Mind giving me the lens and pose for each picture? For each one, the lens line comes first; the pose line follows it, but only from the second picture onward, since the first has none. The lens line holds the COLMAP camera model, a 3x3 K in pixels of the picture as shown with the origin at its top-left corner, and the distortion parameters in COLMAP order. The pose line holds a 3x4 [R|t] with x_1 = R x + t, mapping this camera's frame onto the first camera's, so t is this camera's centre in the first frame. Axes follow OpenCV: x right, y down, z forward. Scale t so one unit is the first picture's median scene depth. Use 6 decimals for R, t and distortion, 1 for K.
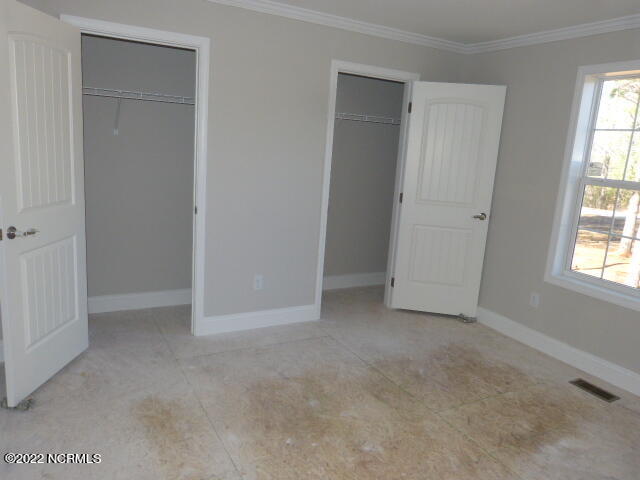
lens RADIAL K [[487.8, 0, 320.0], [0, 487.8, 240.0], [0, 0, 1]] dist [-0.011047, 0.000675]
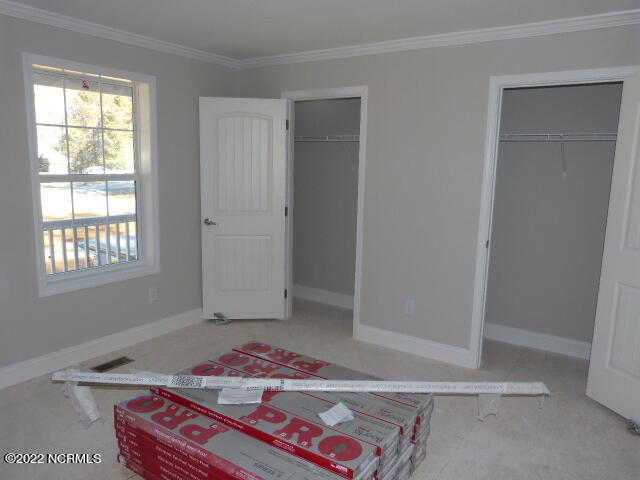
lens RADIAL K [[464.3, 0, 320.6], [0, 464.3, 225.3], [0, 0, 1]] dist [0.002018, 0.000693]
pose [[0.463040, 0.060721, -0.884255, 0.600374], [-0.170070, 0.985199, -0.021404, -0.026062], [0.869868, 0.160296, 0.466513, 0.340475]]
